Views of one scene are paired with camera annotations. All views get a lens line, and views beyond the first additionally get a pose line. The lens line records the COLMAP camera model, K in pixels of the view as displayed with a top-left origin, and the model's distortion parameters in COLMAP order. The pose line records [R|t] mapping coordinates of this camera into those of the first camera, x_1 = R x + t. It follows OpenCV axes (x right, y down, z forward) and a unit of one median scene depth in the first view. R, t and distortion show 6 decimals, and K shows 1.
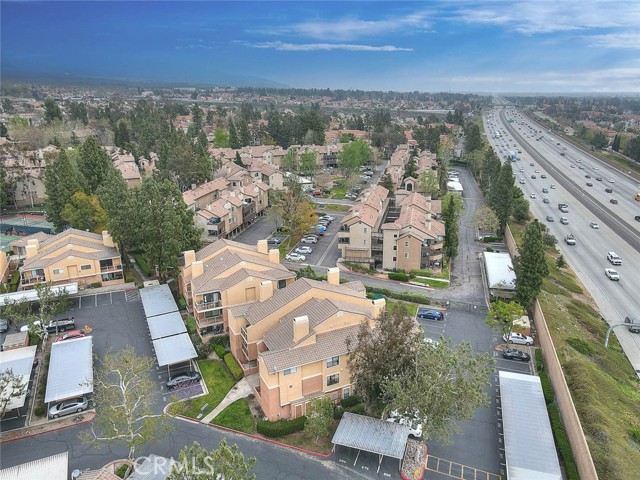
lens RADIAL K [[471.4, 0, 320.0], [0, 471.4, 240.0], [0, 0, 1]] dist [0.003352, 0.008219]
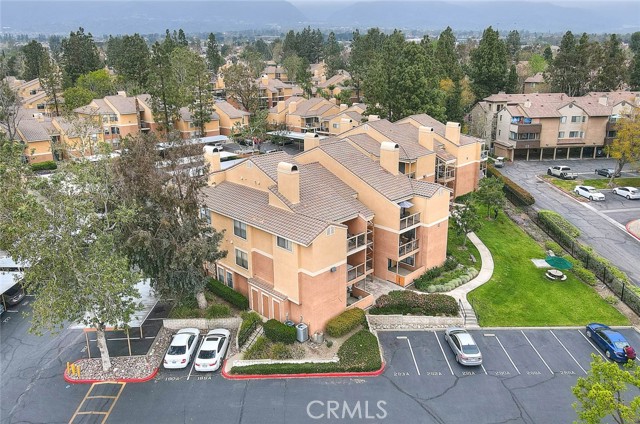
lens RADIAL K [[464.9, 0, 320.6], [0, 464.9, 191.1], [0, 0, 1]] dist [0.006393, 0.003178]
pose [[0.328178, 0.260422, -0.908008, 0.585693], [-0.275506, 0.945842, 0.171698, 0.041158], [0.903546, 0.193814, 0.382153, 0.710867]]
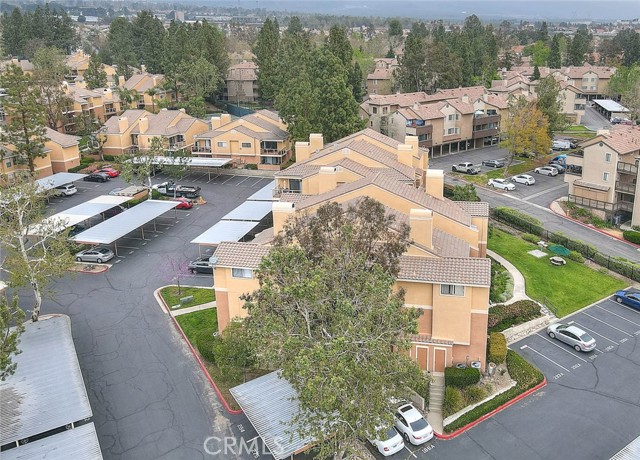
lens RADIAL K [[540.2, 0, 365.9], [0, 540.2, 185.8], [0, 0, 1]] dist [-0.000794, 0.017477]
pose [[0.798098, 0.164440, -0.579654, 0.390871], [-0.179742, 0.983211, 0.031445, 0.076761], [0.575093, 0.079092, 0.814256, 0.359873]]
